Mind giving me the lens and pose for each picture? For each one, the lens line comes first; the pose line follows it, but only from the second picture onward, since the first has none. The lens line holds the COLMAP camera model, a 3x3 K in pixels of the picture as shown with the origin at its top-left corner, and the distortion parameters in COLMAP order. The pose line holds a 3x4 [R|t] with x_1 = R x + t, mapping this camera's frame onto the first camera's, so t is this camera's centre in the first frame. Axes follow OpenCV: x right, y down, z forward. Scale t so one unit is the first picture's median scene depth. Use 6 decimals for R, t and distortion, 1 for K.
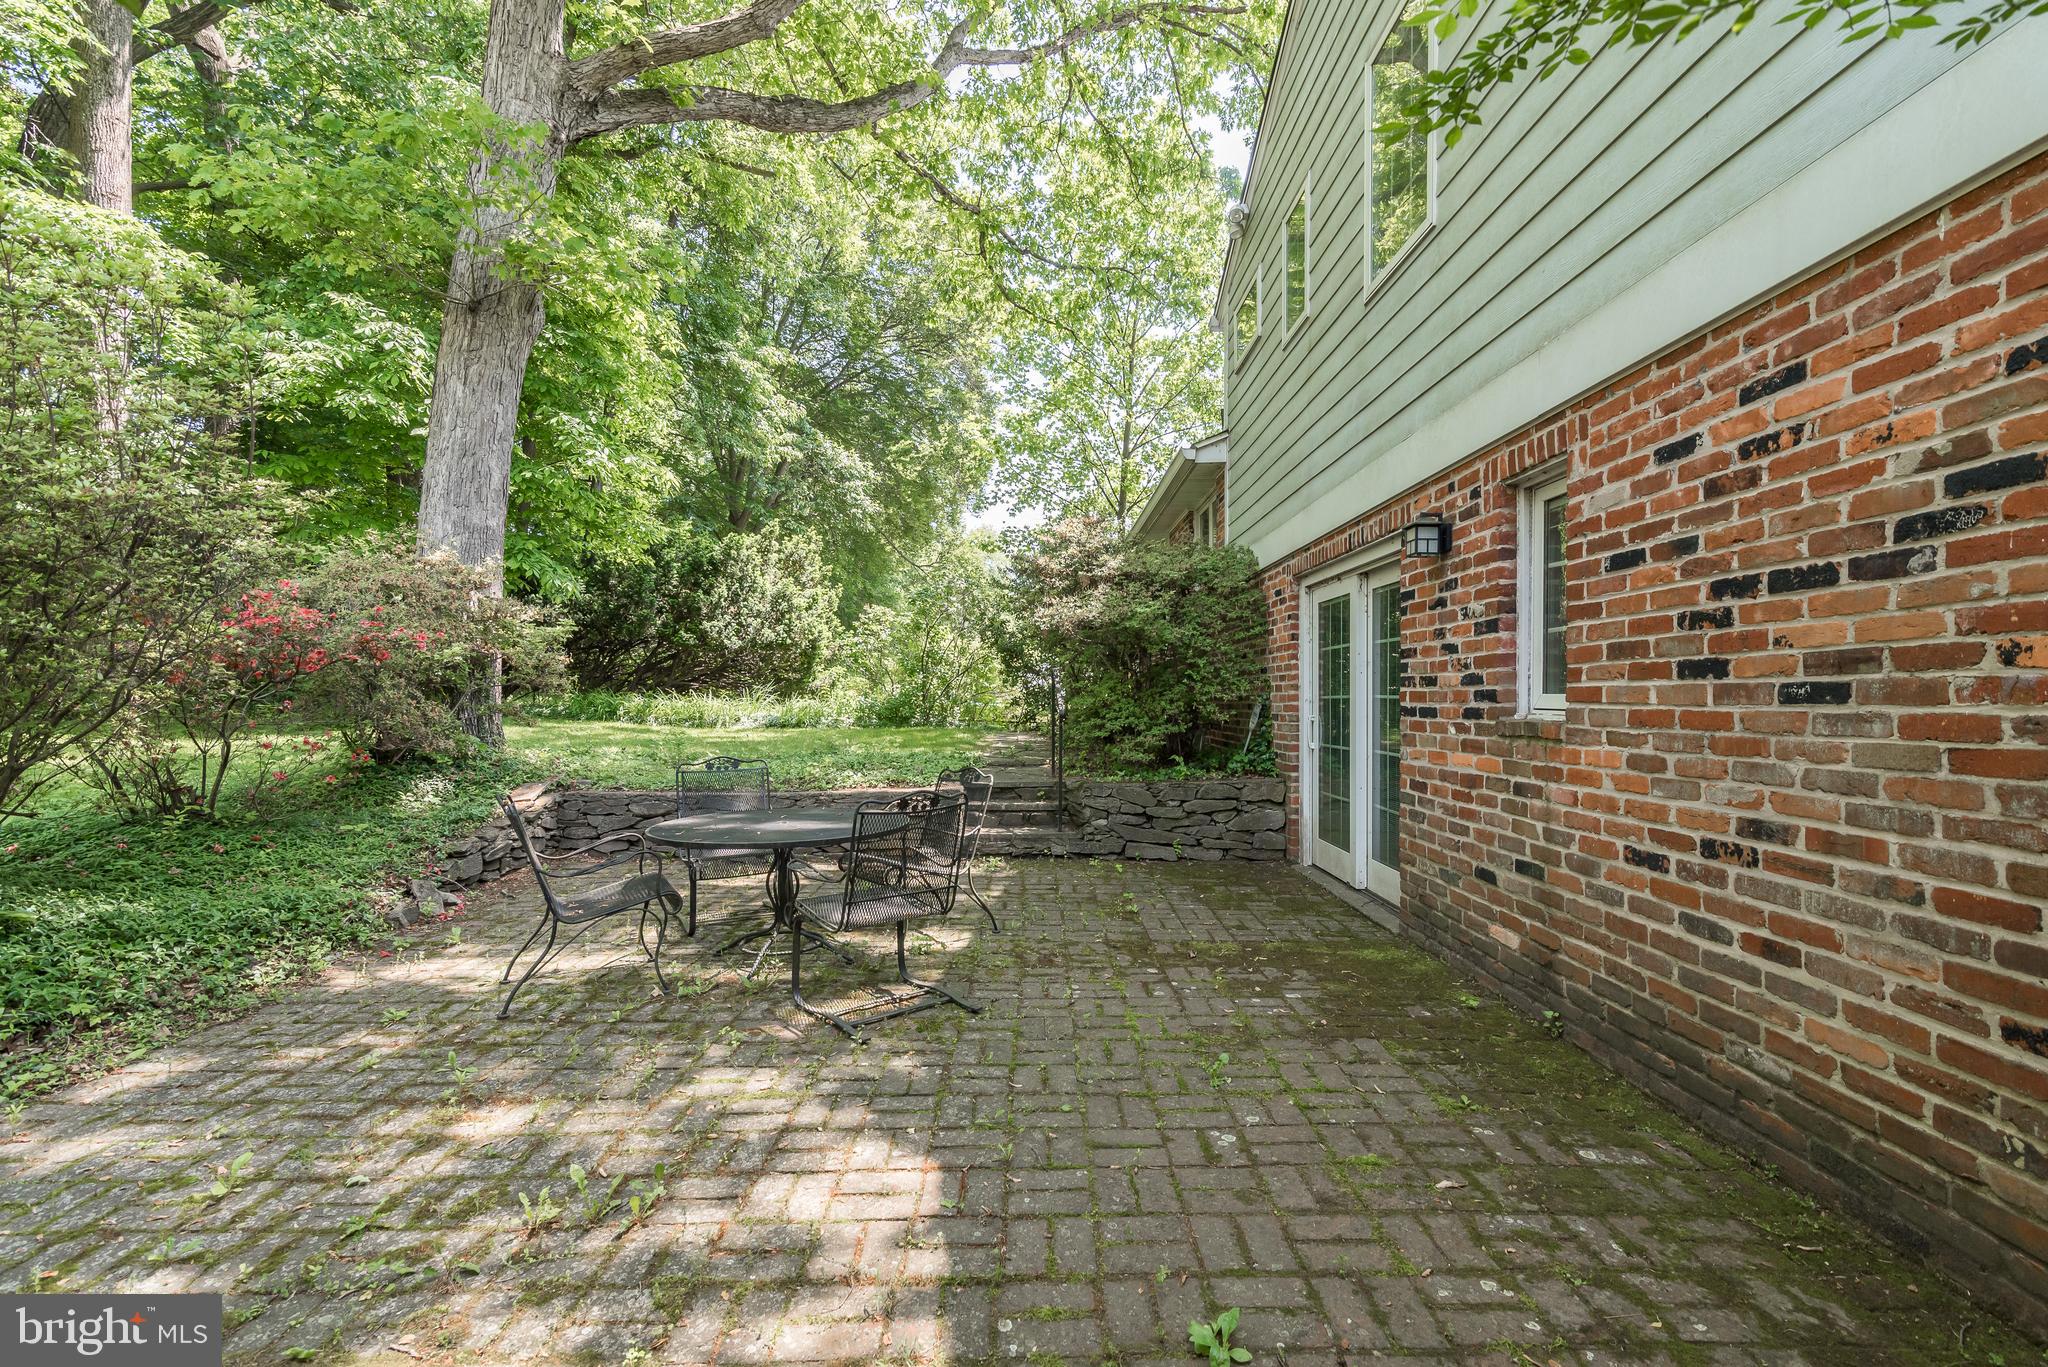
lens RADIAL K [[922.0, 0, 1024.5], [0, 922.0, 688.8], [0, 0, 1]] dist [0.021118, -0.004249]
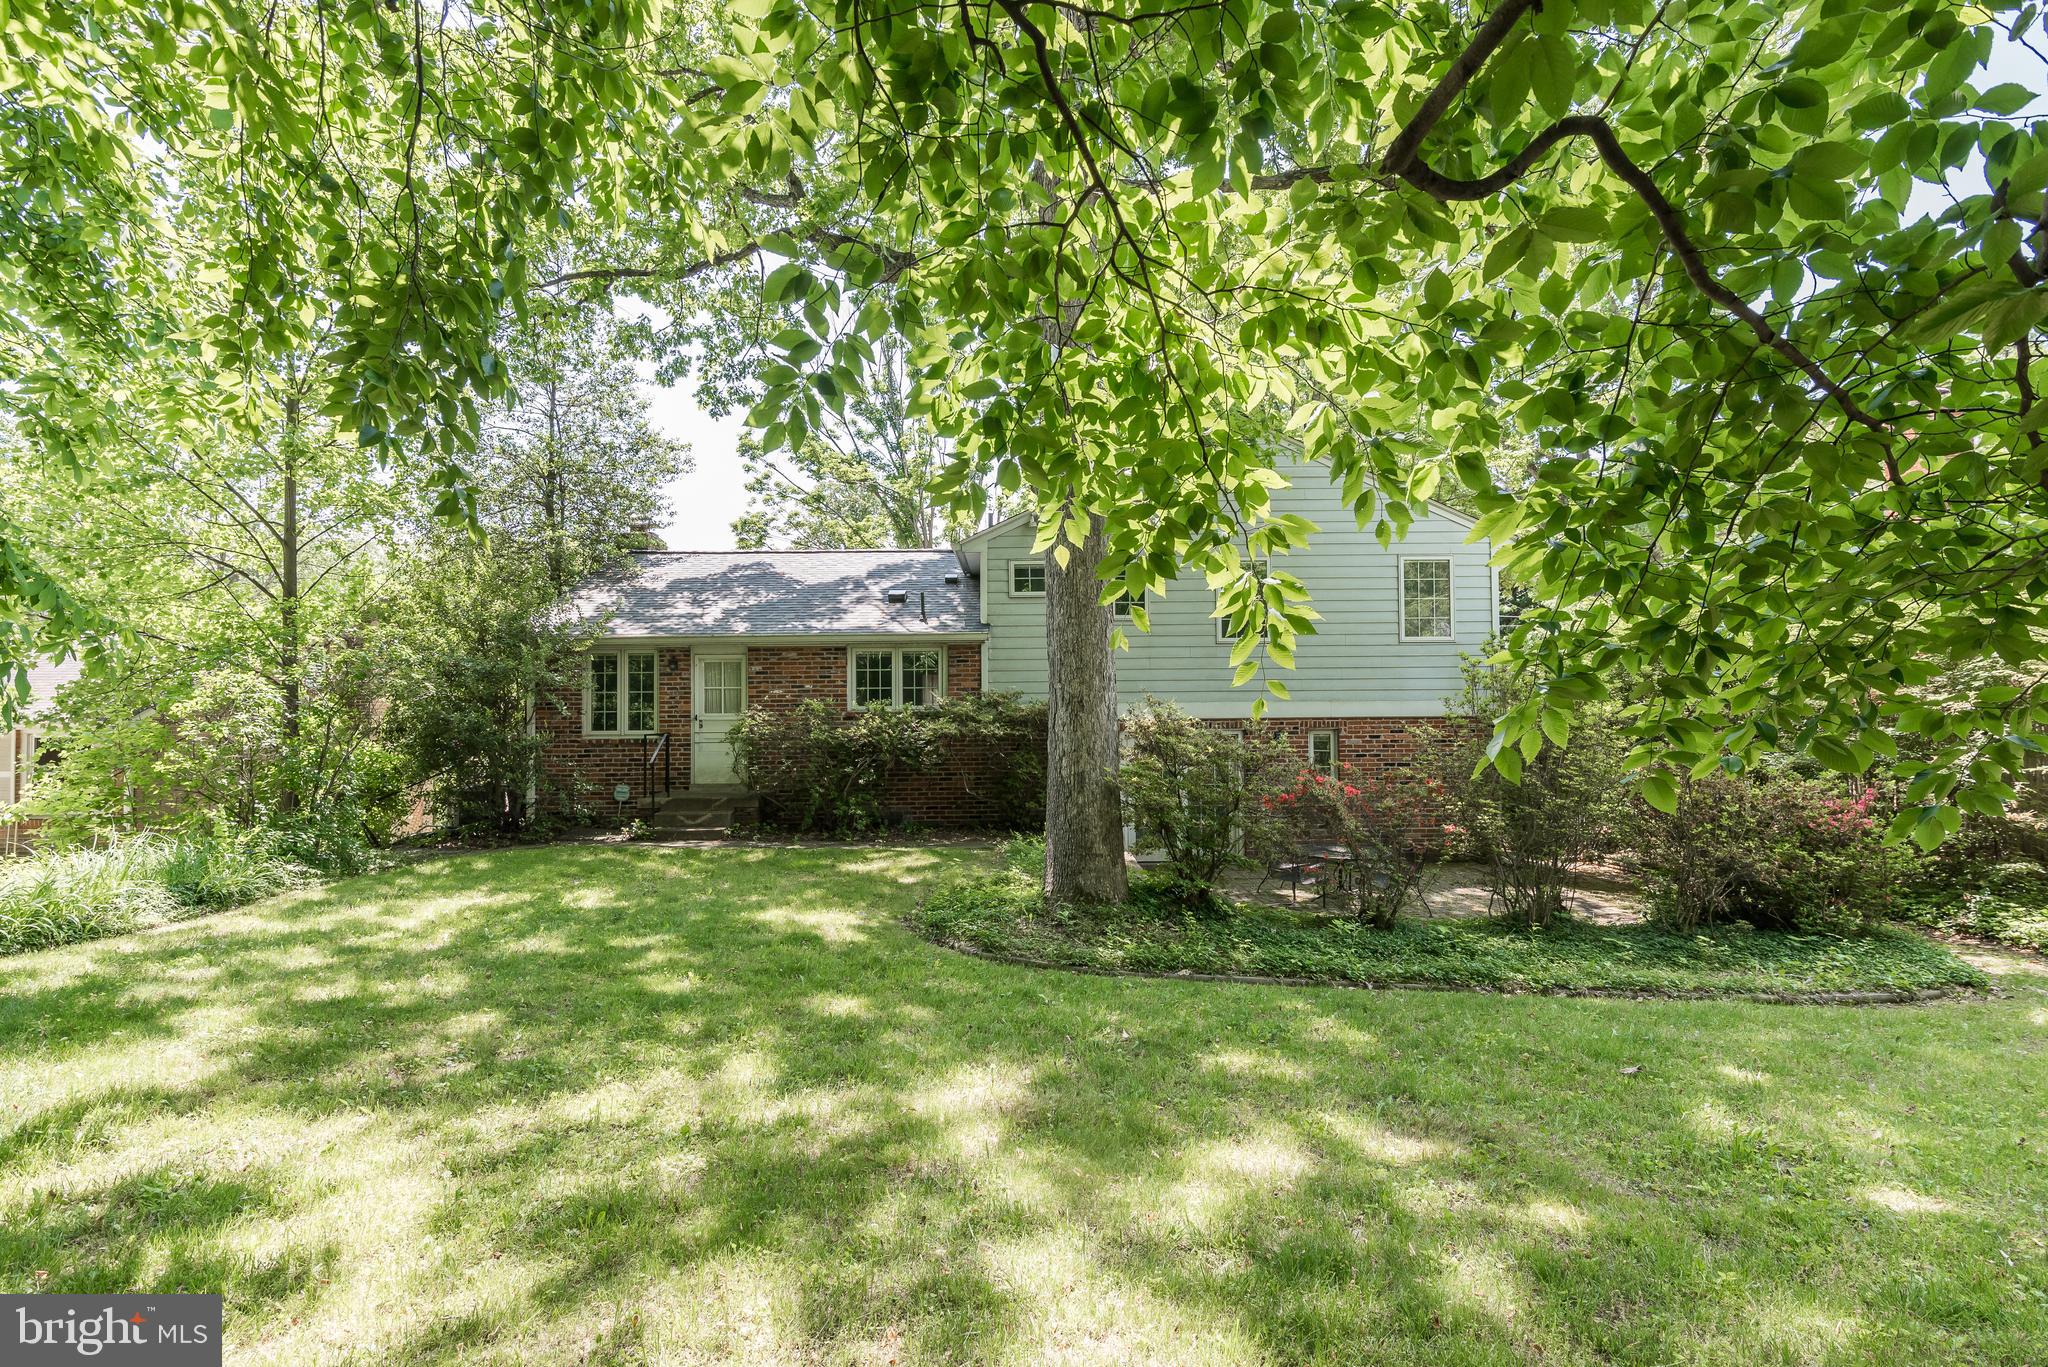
lens RADIAL K [[987.9, 0, 1021.4], [0, 987.9, 698.1], [0, 0, 1]] dist [0.001433, 0.011925]
pose [[-0.012782, 0.009382, 0.999874, -5.063263], [0.000254, 0.999956, -0.009380, -0.436350], [-0.999918, 0.000134, -0.012784, 3.169030]]
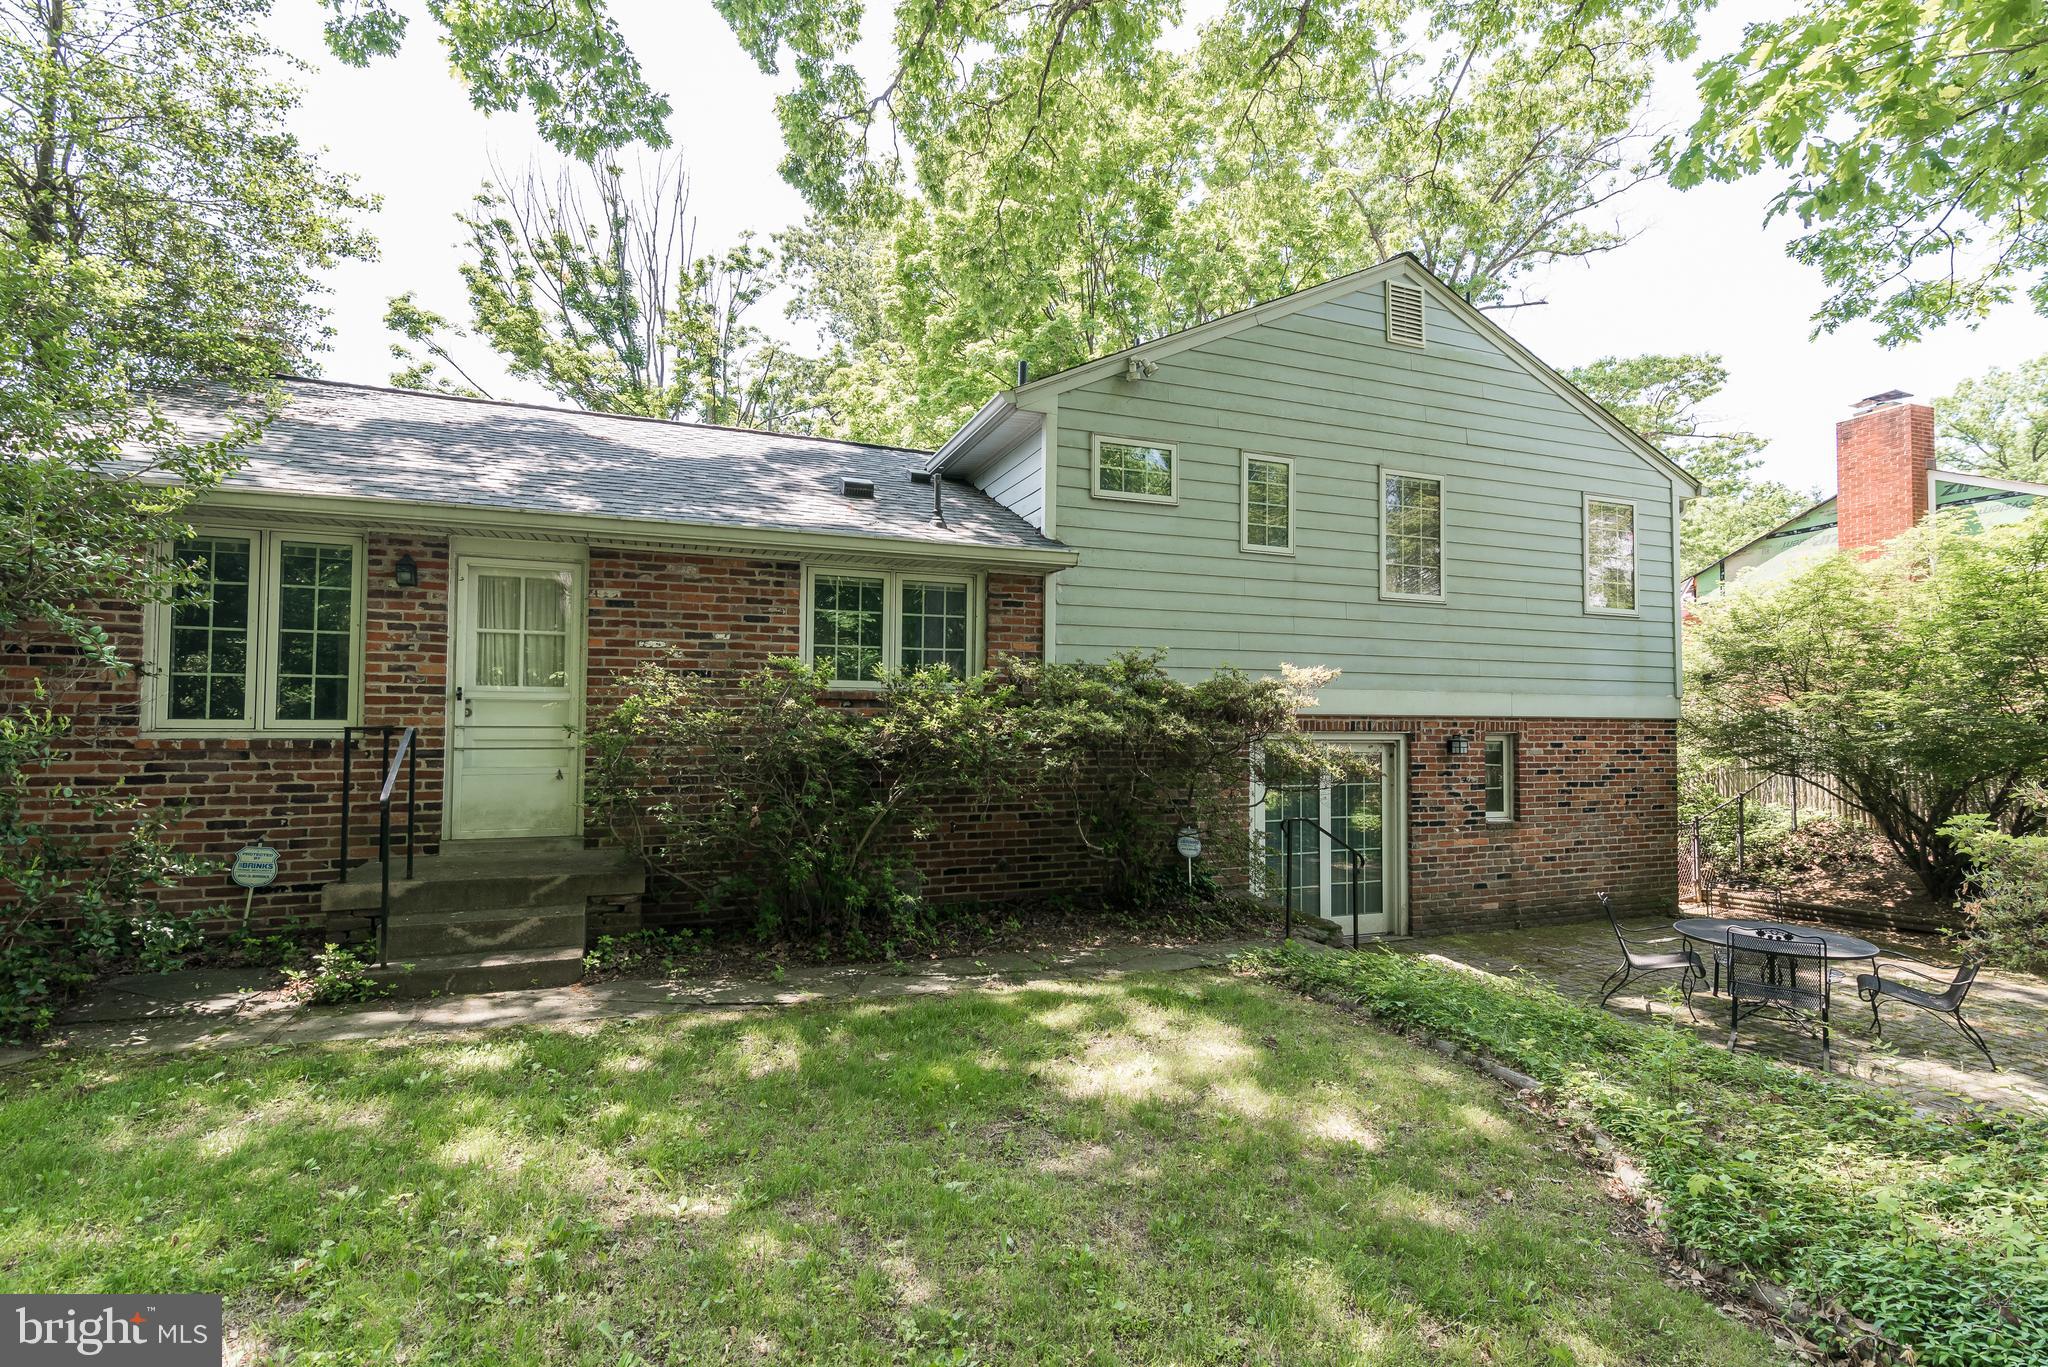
lens RADIAL K [[977.4, 0, 1024.0], [0, 977.4, 683.5], [0, 0, 1]] dist [0.005394, 0.000669]
pose [[-0.368422, 0.029077, 0.929204, -2.222294], [-0.016913, 0.999136, -0.037971, -0.328628], [-0.929505, -0.029705, -0.367612, 4.565712]]
